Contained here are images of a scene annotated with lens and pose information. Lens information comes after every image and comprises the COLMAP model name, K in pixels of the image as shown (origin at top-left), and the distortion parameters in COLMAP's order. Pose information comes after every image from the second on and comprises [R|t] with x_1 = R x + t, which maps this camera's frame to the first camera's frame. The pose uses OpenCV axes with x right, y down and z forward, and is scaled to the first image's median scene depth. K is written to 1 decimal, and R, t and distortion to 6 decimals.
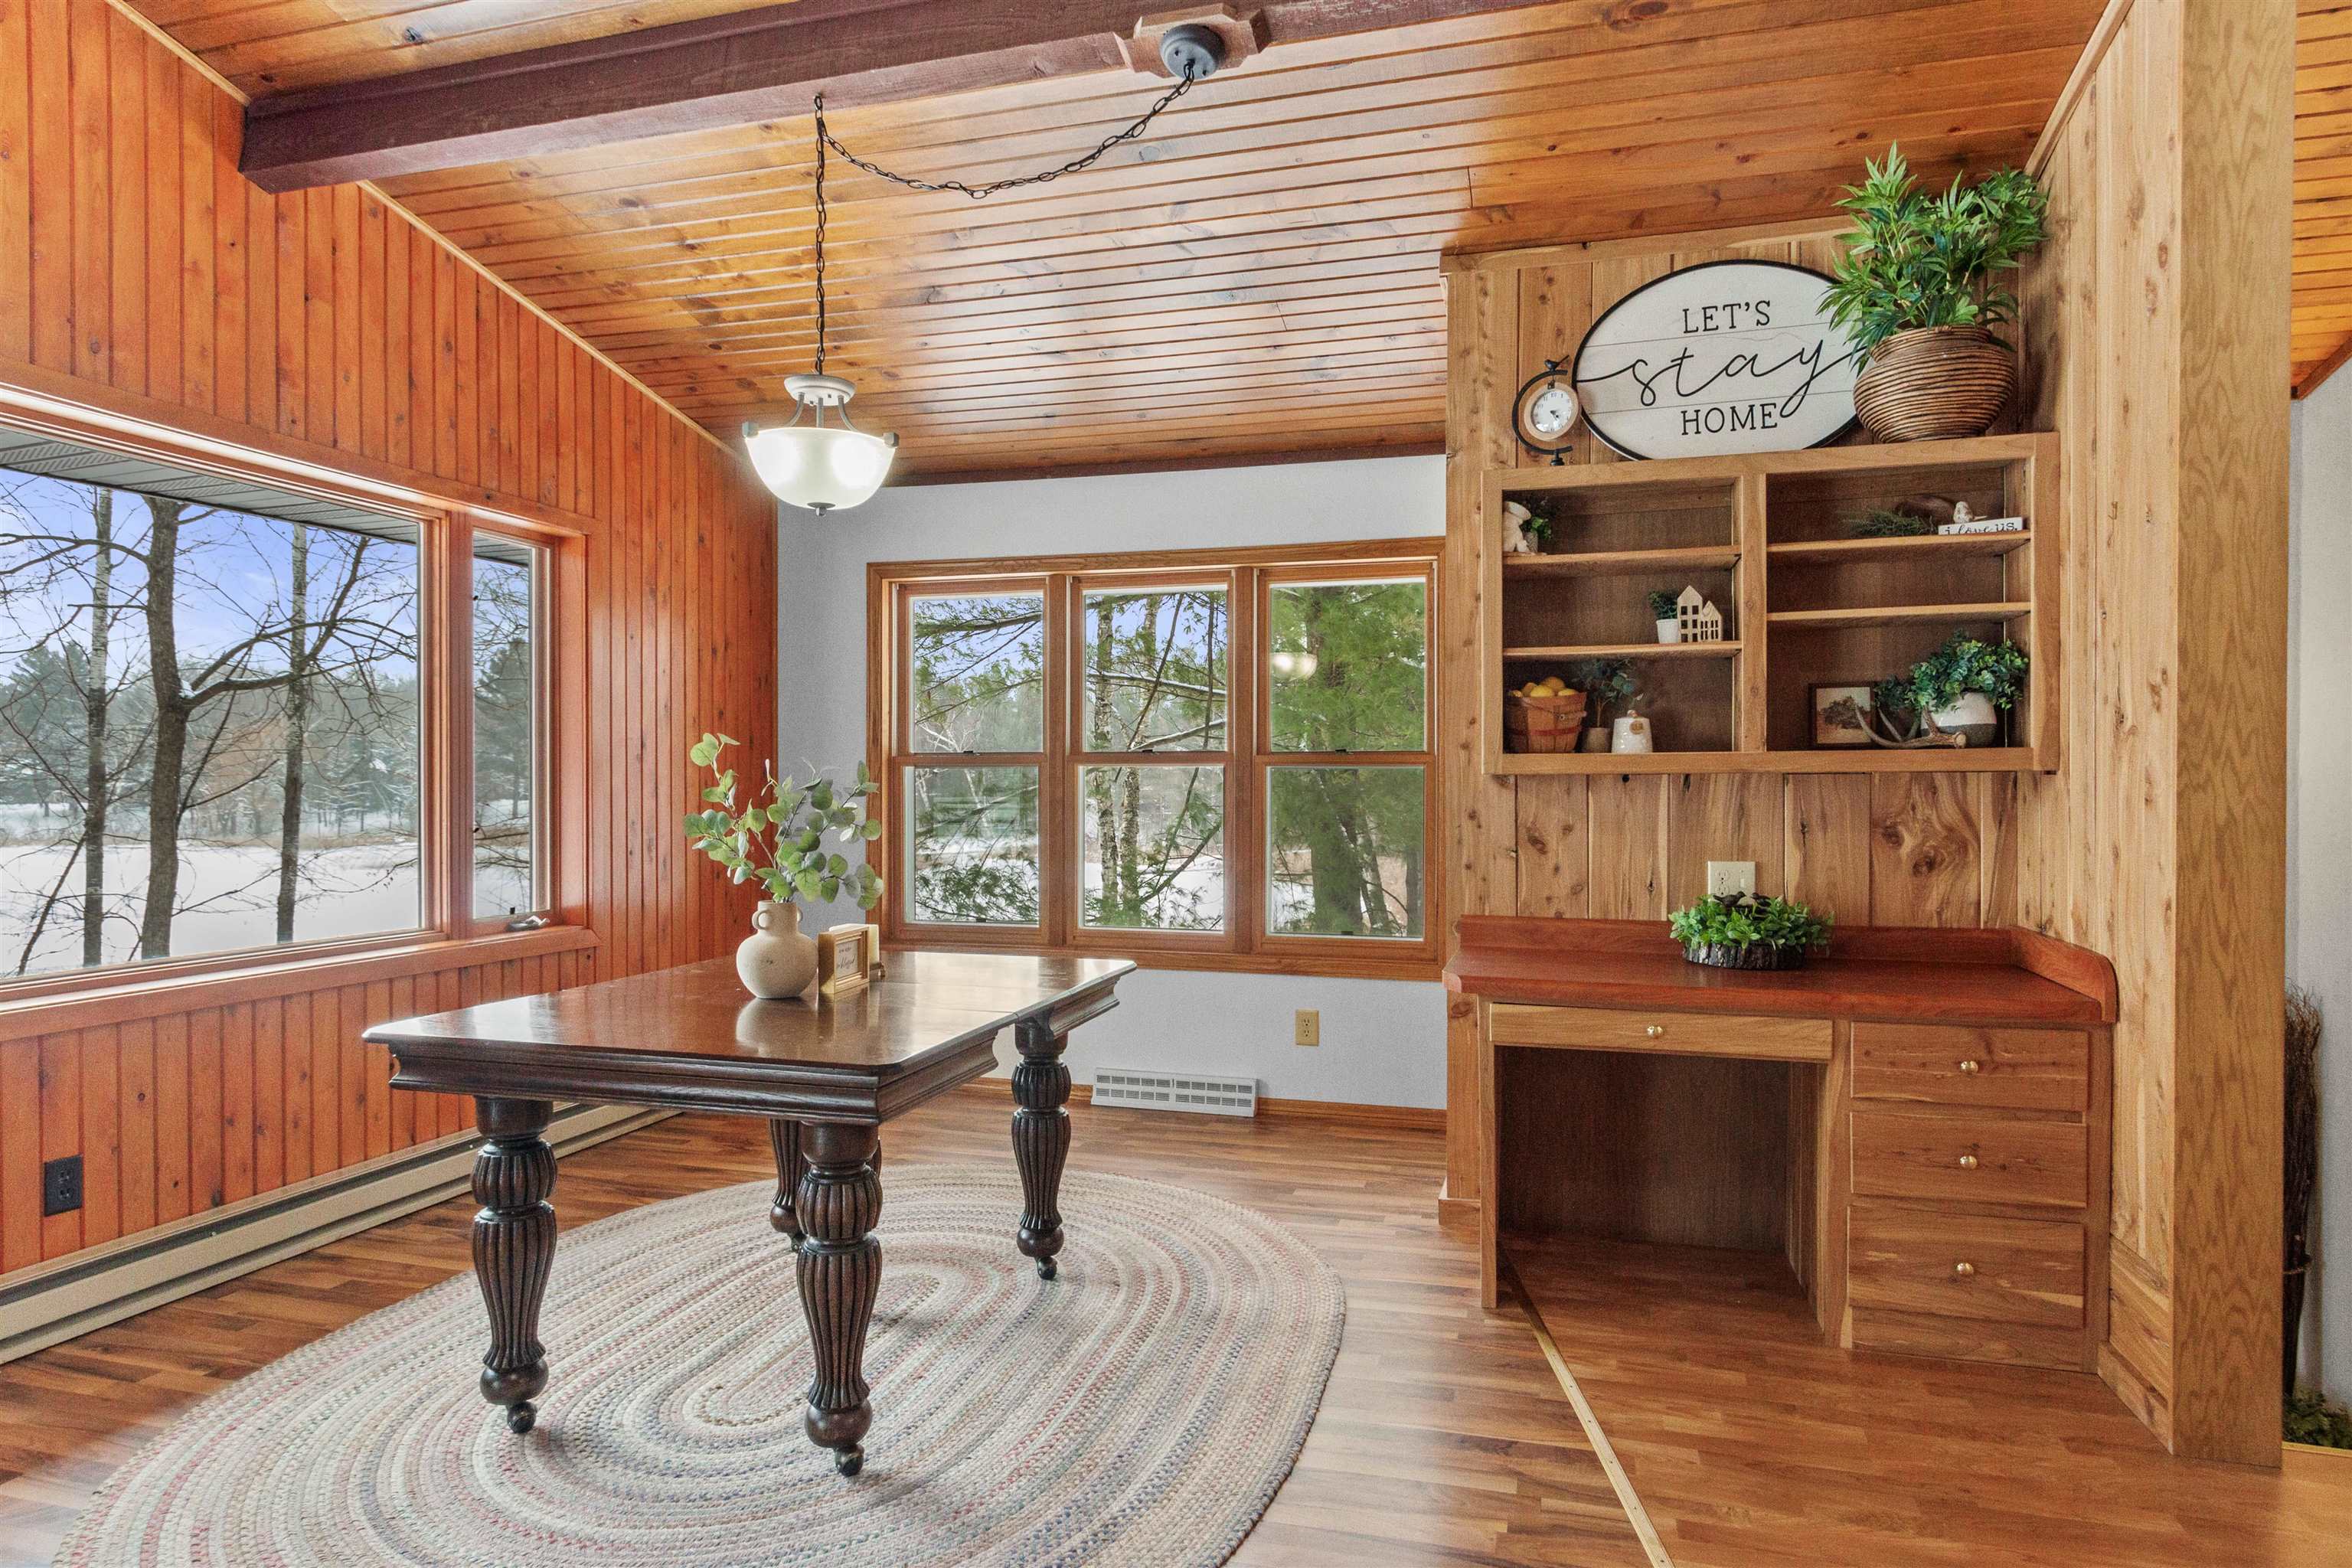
lens RADIAL K [[1371.9, 0, 1186.9], [0, 1371.9, 801.5], [0, 0, 1]] dist [0.003441, -0.000241]
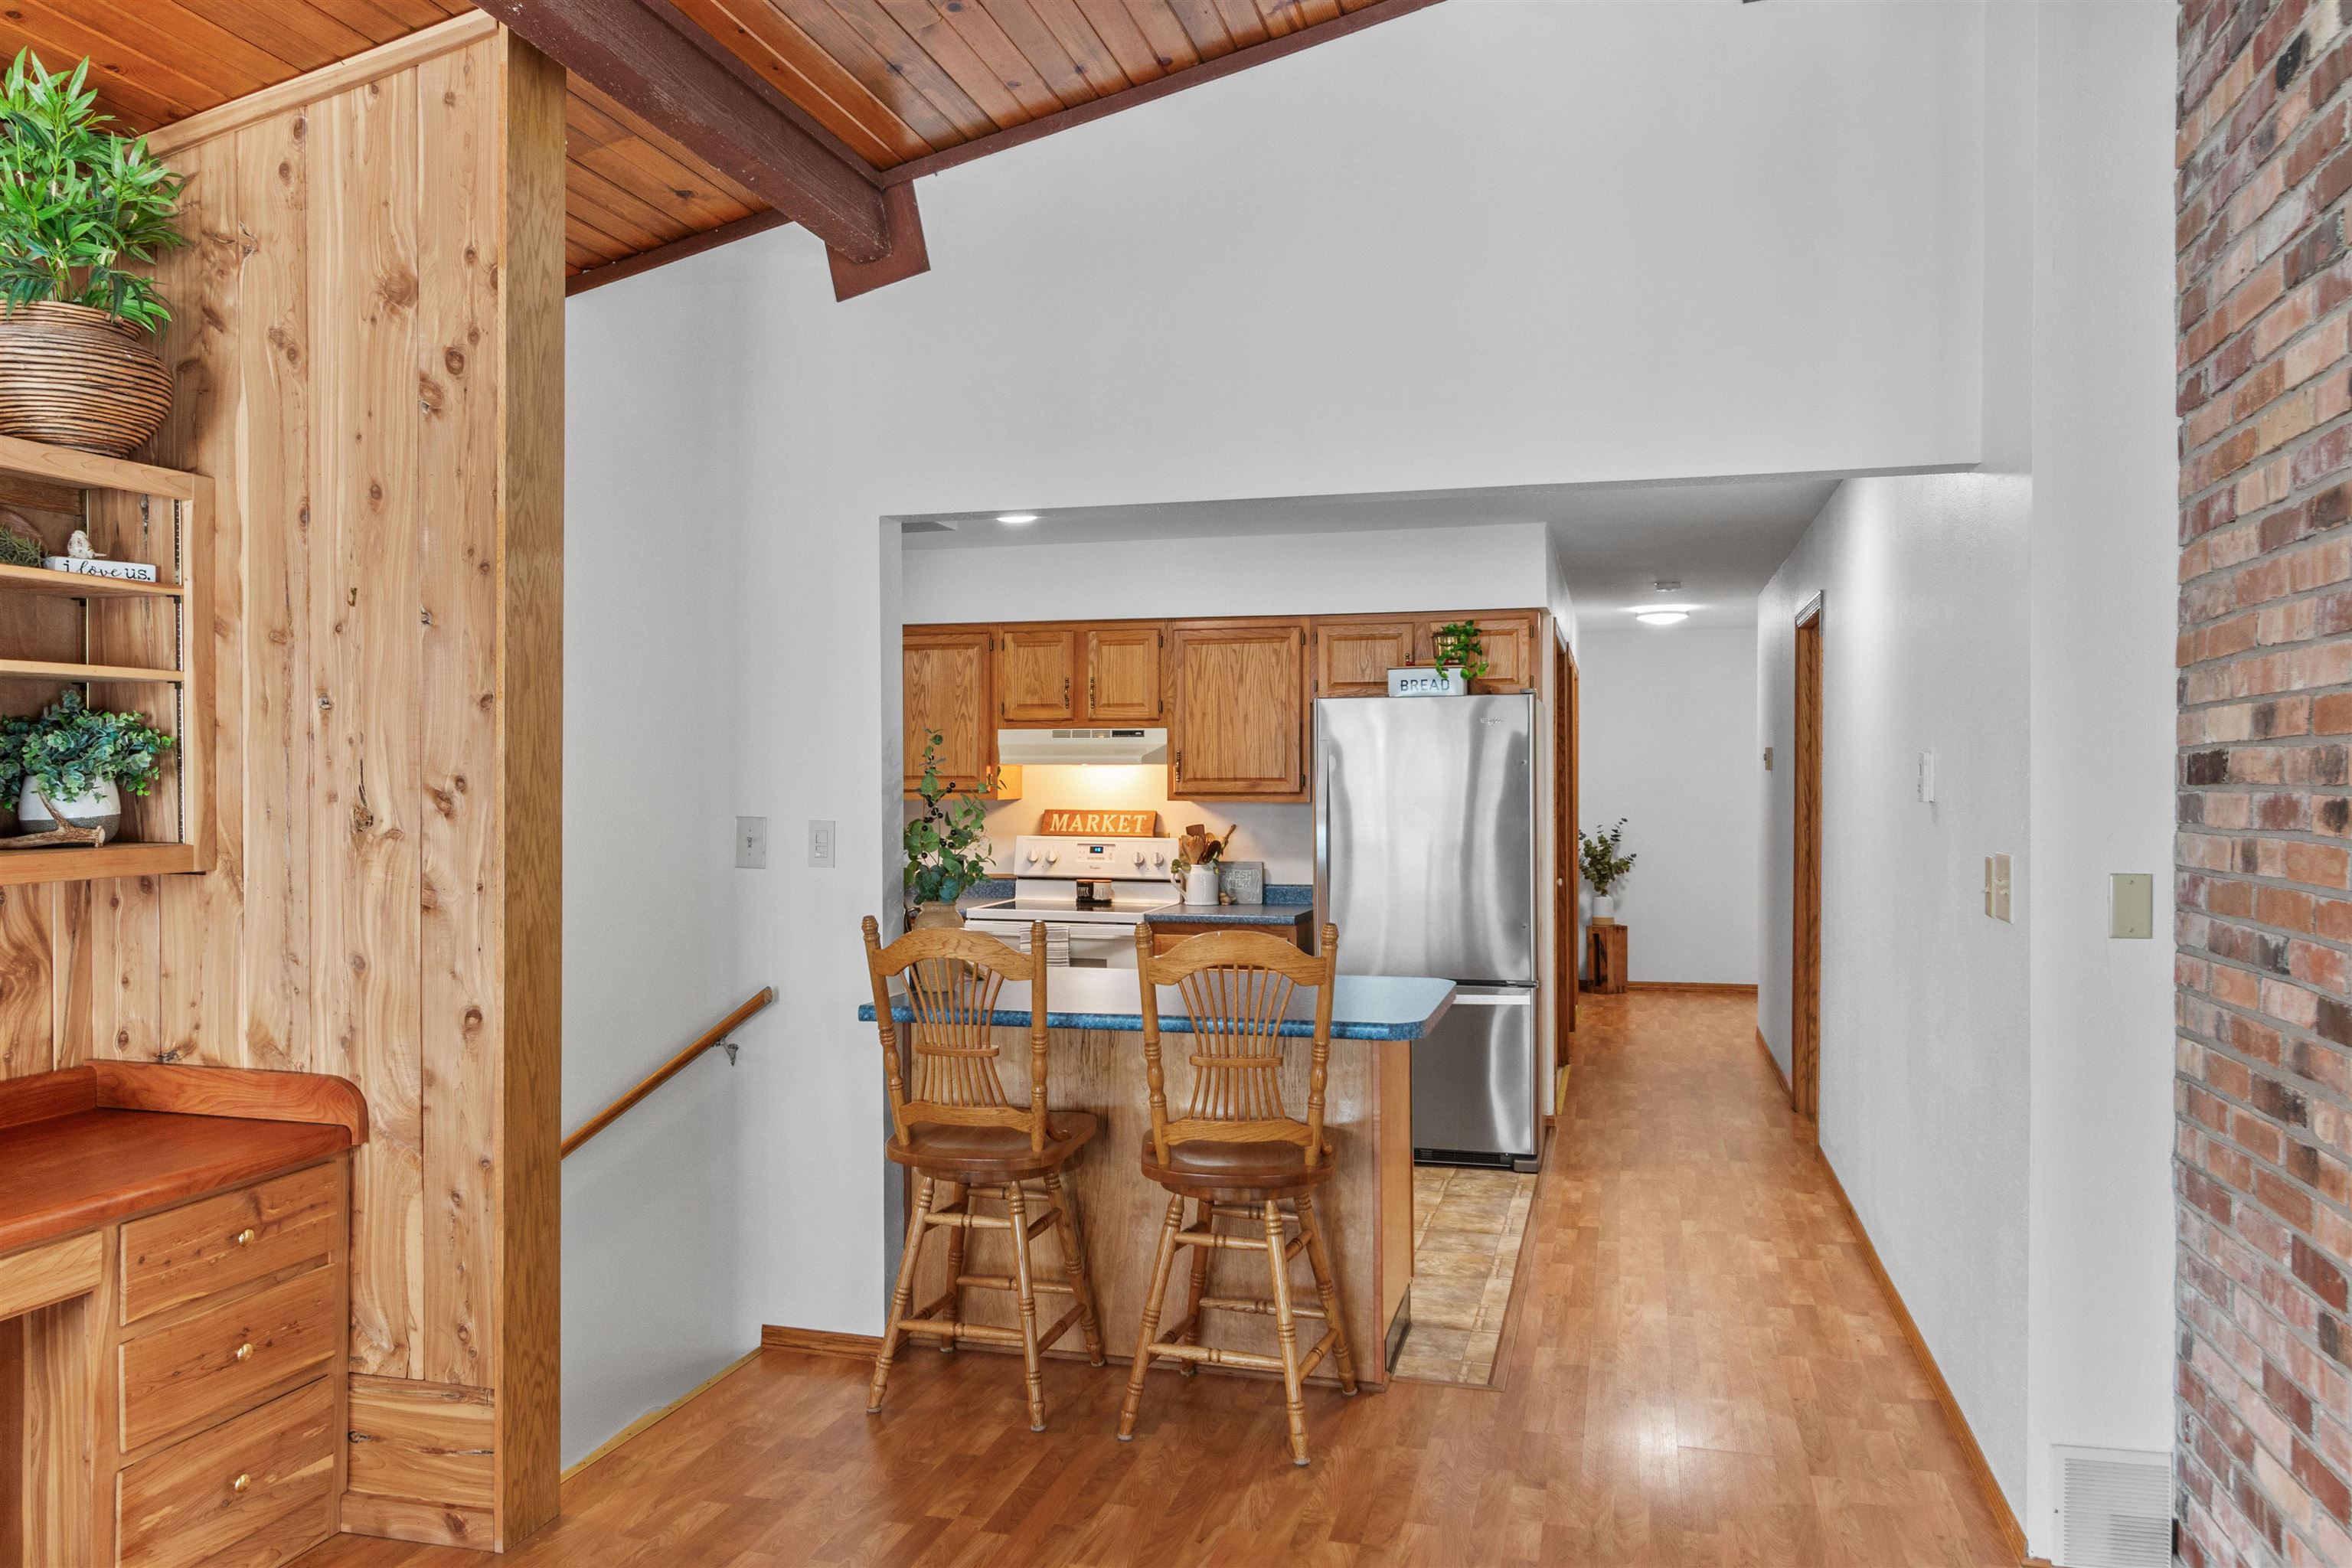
lens RADIAL K [[1605.6, 0, 1192.2], [0, 1605.6, 785.7], [0, 0, 1]] dist [0.008357, 0.000584]
pose [[-0.011061, -0.002967, 0.999934, -0.361956], [0.010988, 0.999935, 0.003089, -0.068204], [-0.999878, 0.011021, -0.011028, 0.374689]]
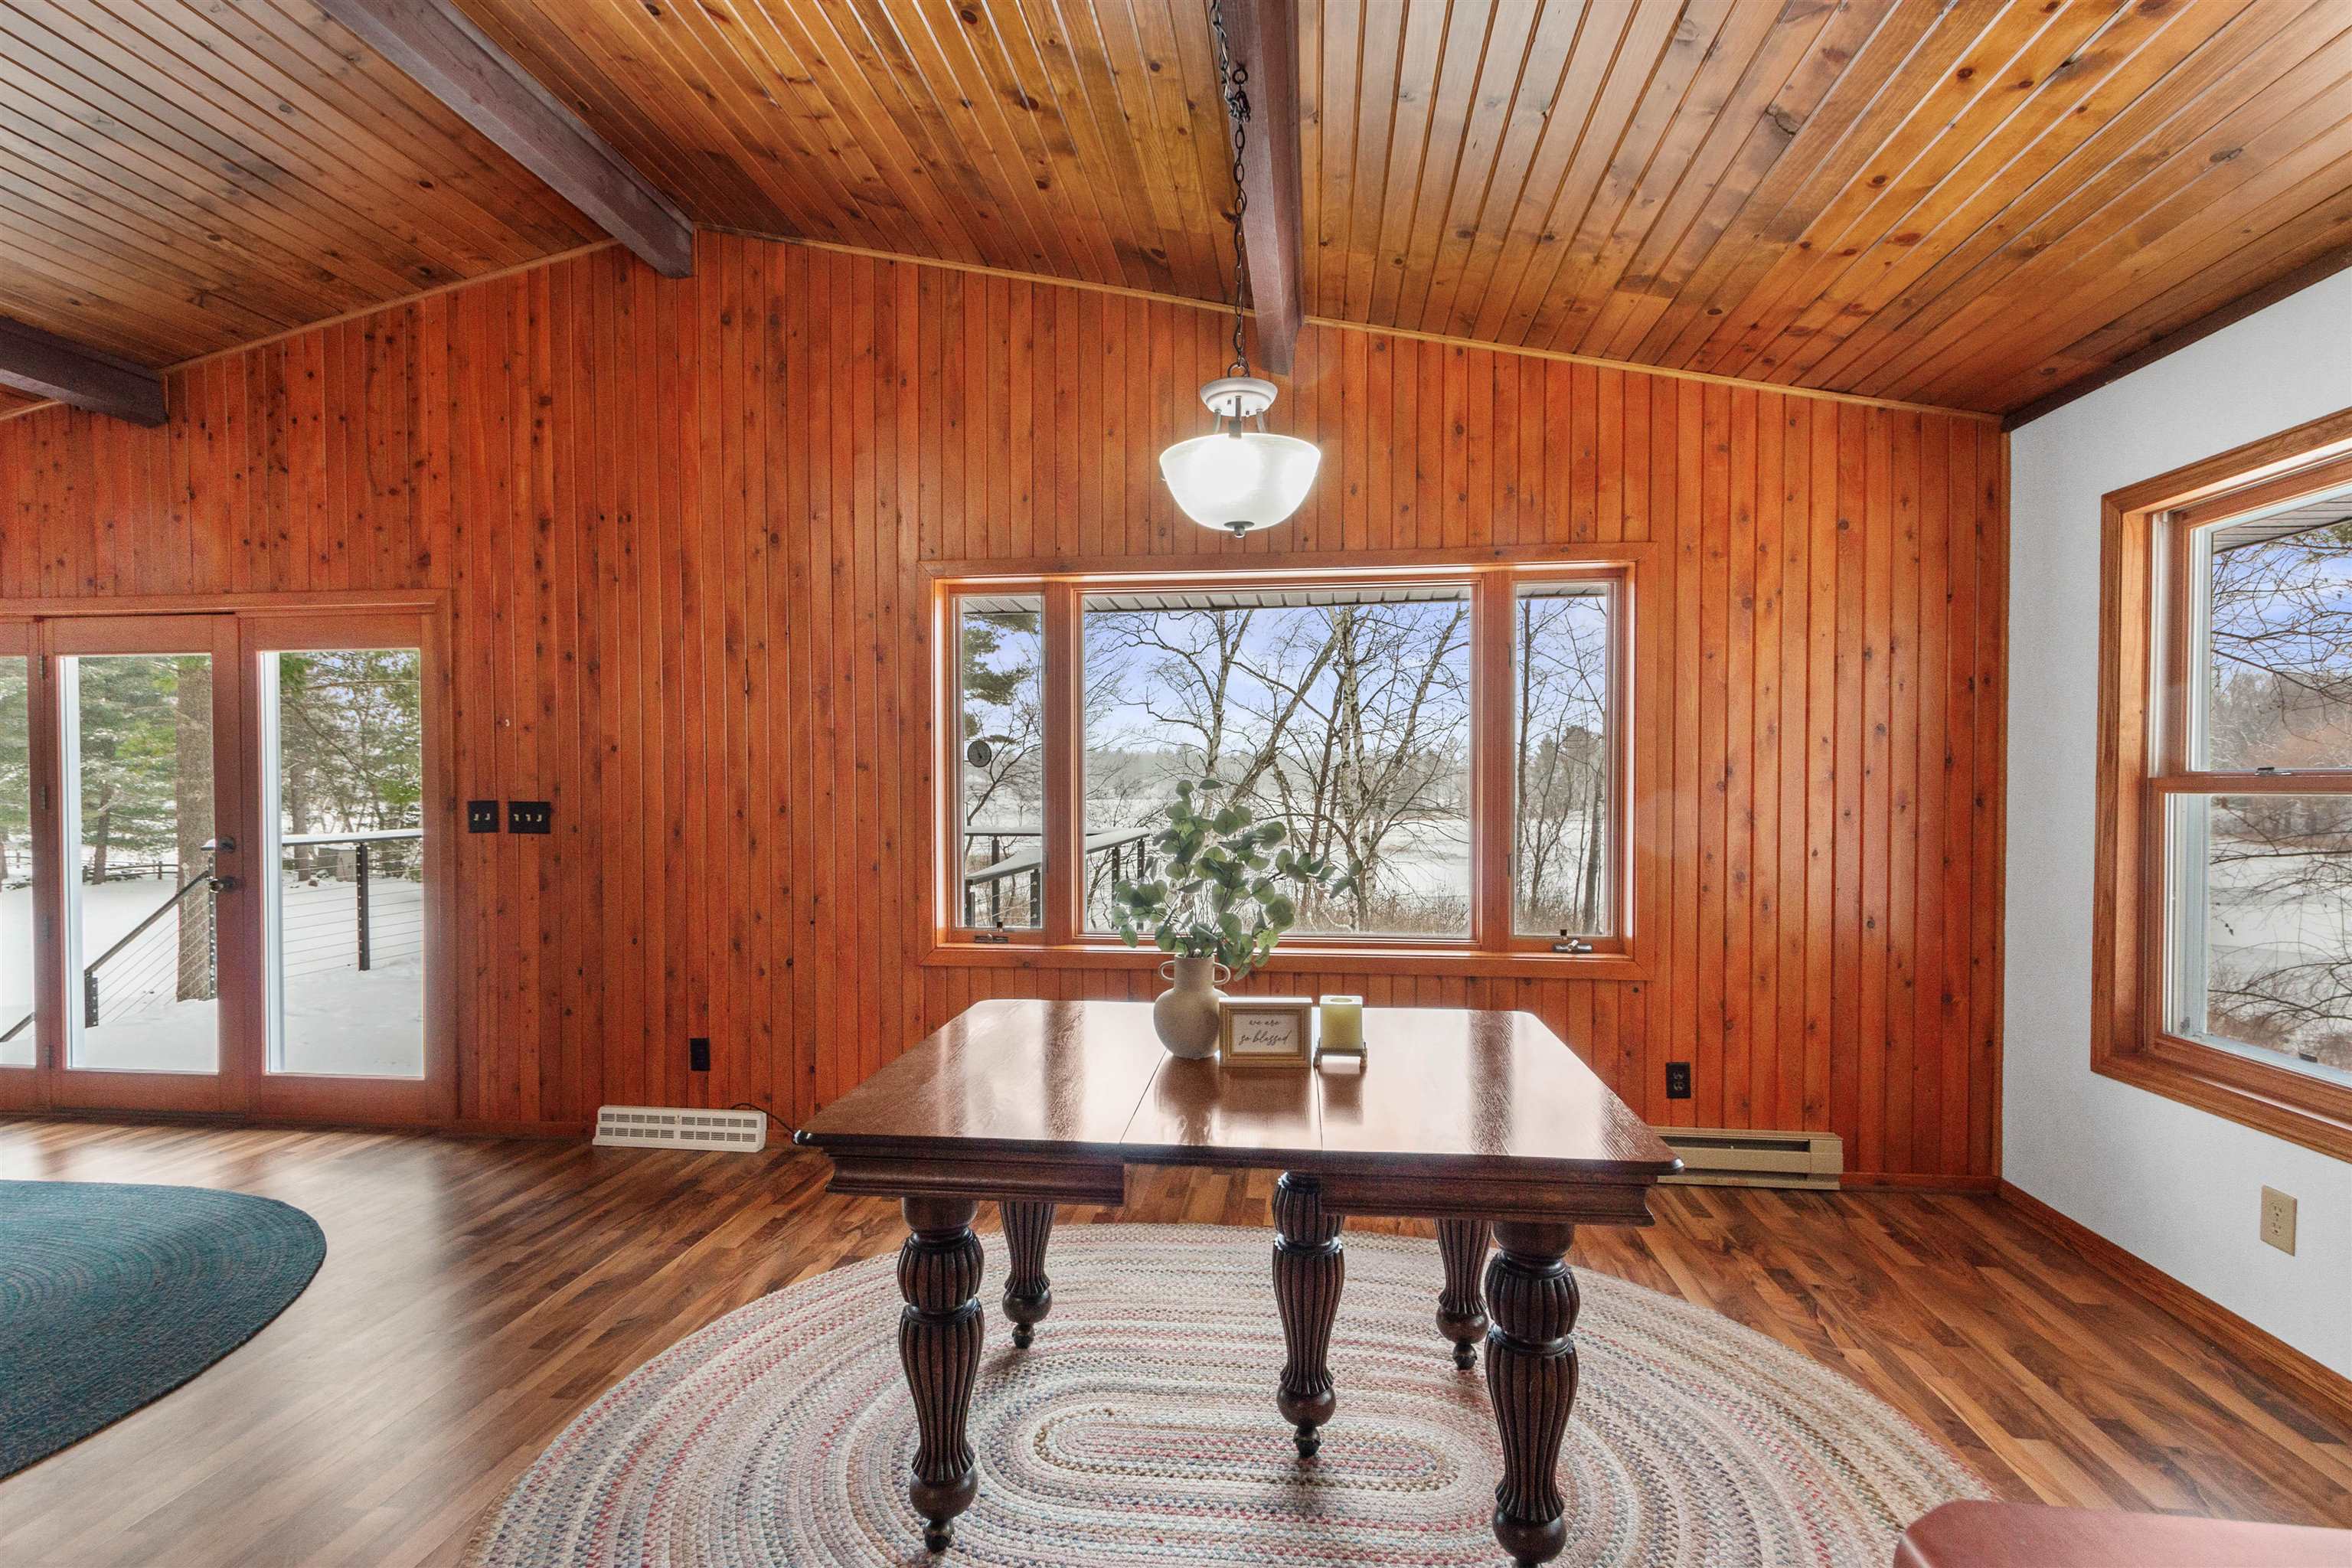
lens RADIAL K [[1082.3, 0, 1187.3], [0, 1082.3, 804.1], [0, 0, 1]] dist [0.010585, -0.002926]
pose [[0.153570, 0.025784, -0.987801, 0.396662], [-0.009012, 0.999654, 0.024692, -0.048899], [0.988097, 0.005110, 0.153749, 0.776291]]
